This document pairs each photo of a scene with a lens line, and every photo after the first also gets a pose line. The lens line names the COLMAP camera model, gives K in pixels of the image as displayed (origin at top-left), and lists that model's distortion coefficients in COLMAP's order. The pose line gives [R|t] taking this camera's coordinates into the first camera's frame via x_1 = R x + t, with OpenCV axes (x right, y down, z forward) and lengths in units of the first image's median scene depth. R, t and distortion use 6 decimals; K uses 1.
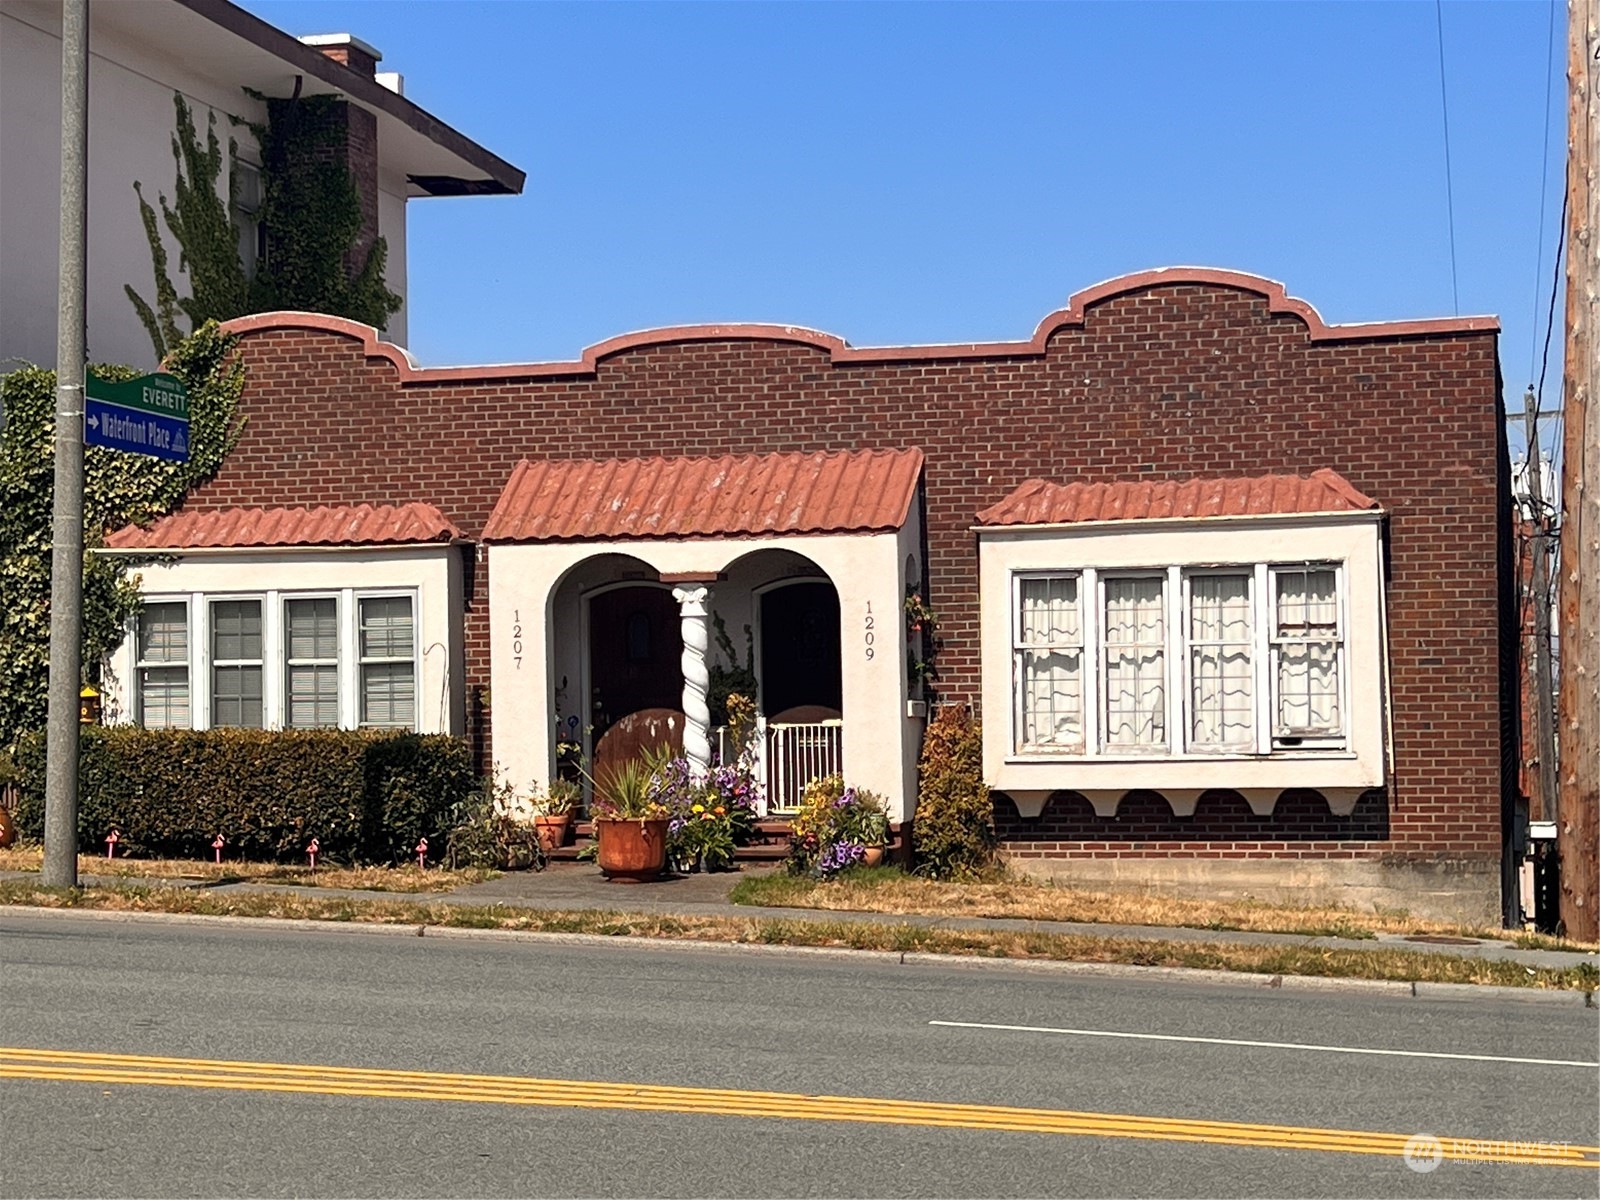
lens RADIAL K [[3122.5, 0, 800.0], [0, 3122.5, 599.5], [0, 0, 1]] dist [0.013097, 0.000000]
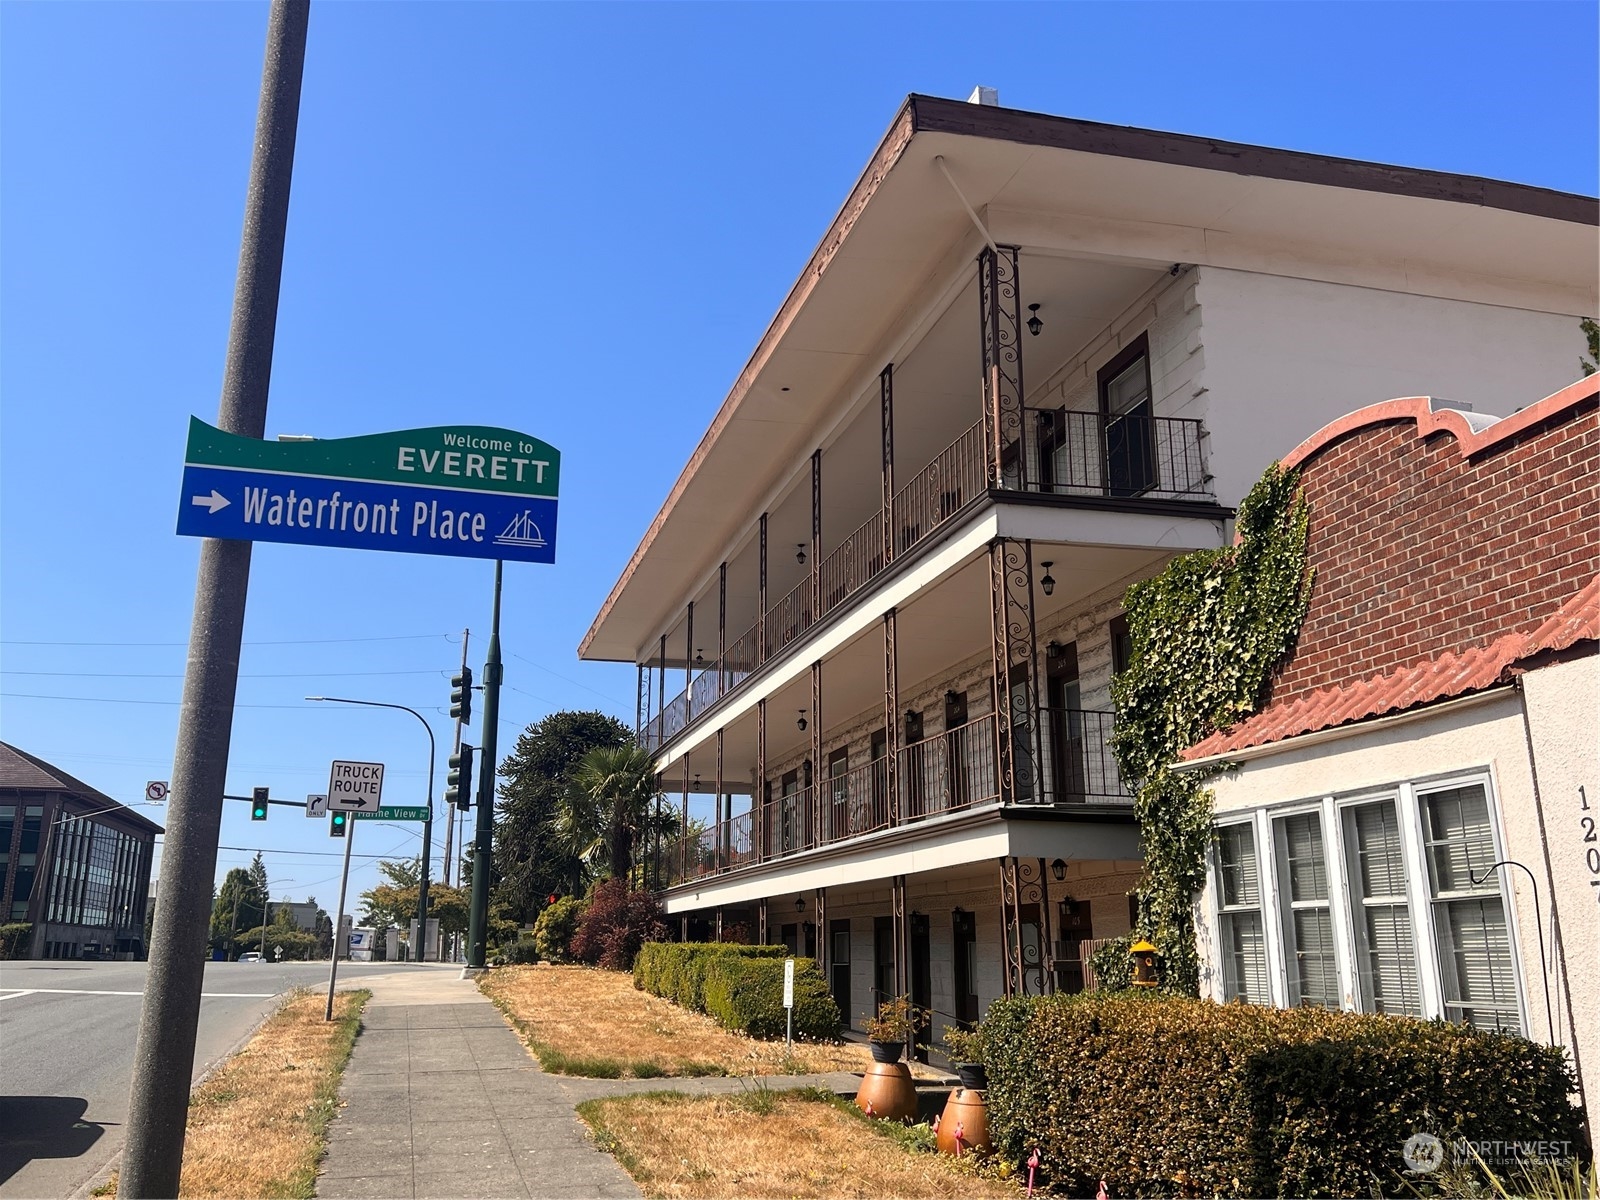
lens RADIAL K [[1375.9, 0, 799.7], [0, 1375.9, 590.9], [0, 0, 1]] dist [0.027231, -0.004450]
pose [[0.482793, -0.212879, -0.849466, 0.044642], [0.026089, 0.973070, -0.229027, 0.019792], [0.875346, 0.088412, 0.475345, 0.741940]]
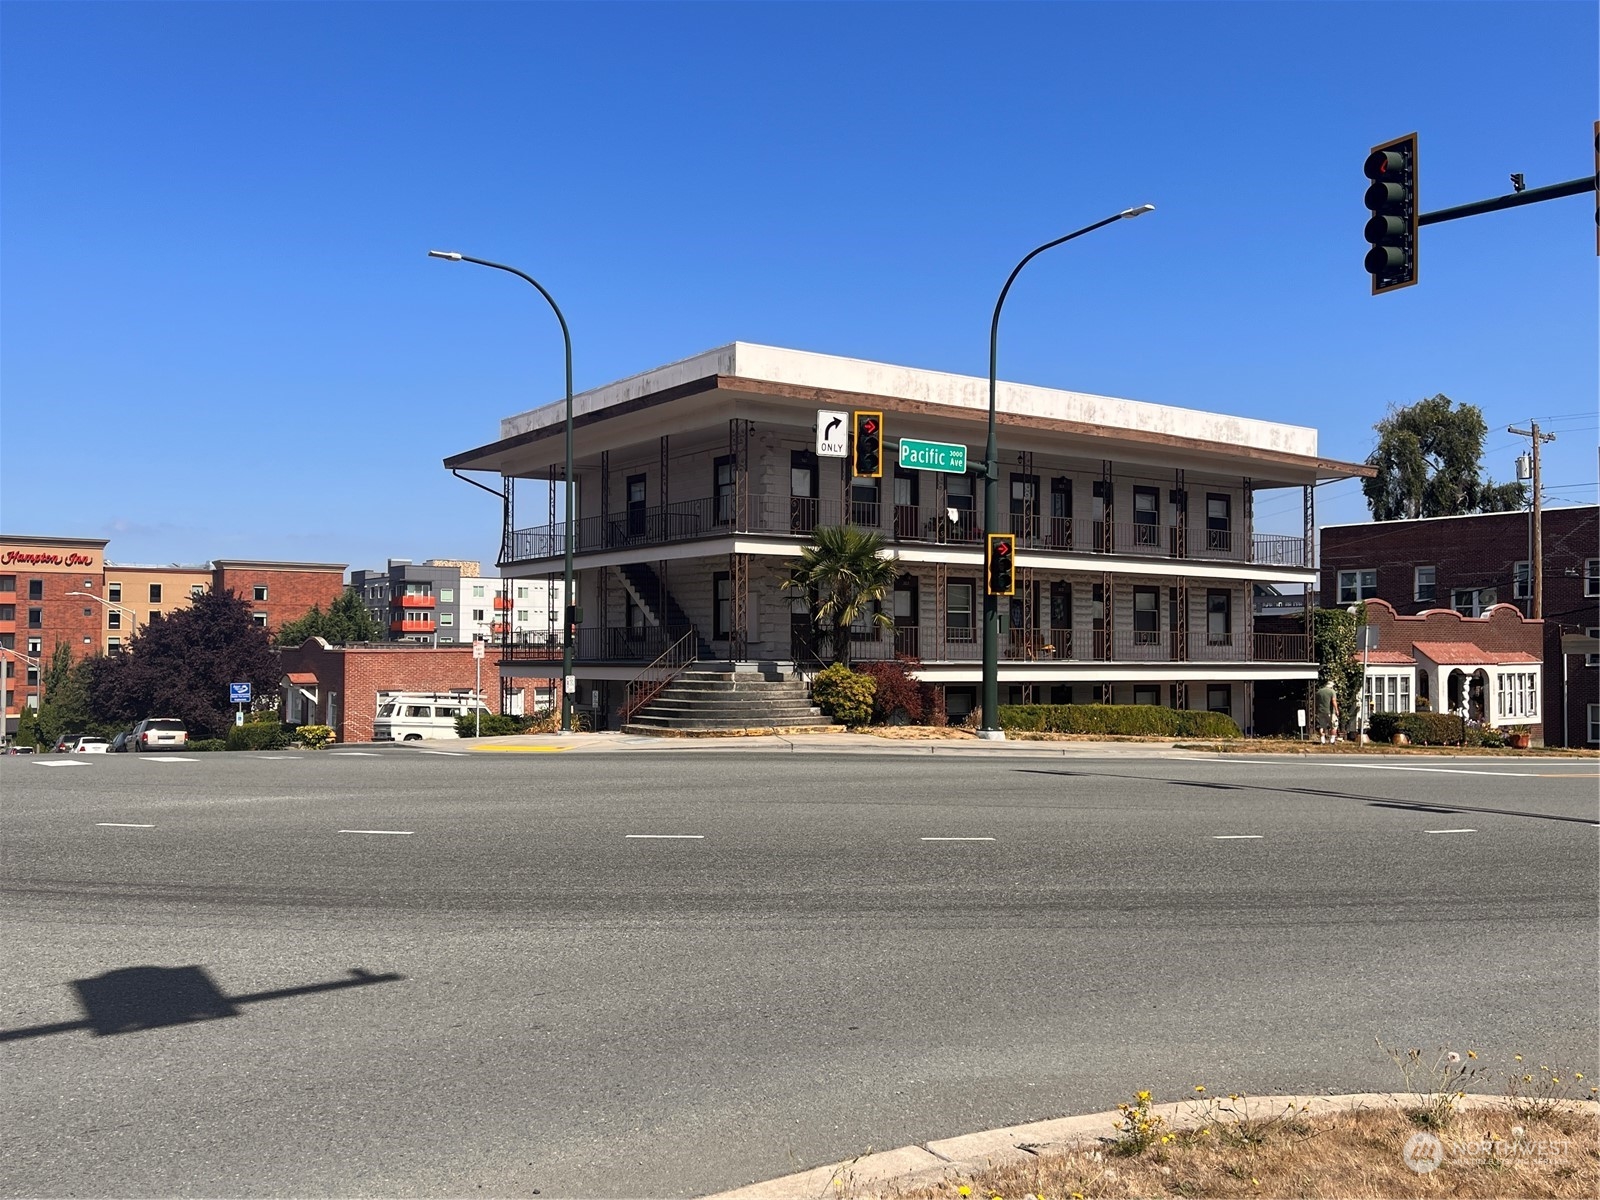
lens RADIAL K [[1375.9, 0, 800.2], [0, 1375.9, 604.2], [0, 0, 1]] dist [0.027231, -0.004450]
pose [[0.639422, 0.042349, 0.767689, -1.883051], [-0.035108, 0.999049, -0.025870, -0.019692], [-0.768054, -0.010411, 0.640301, 0.474909]]
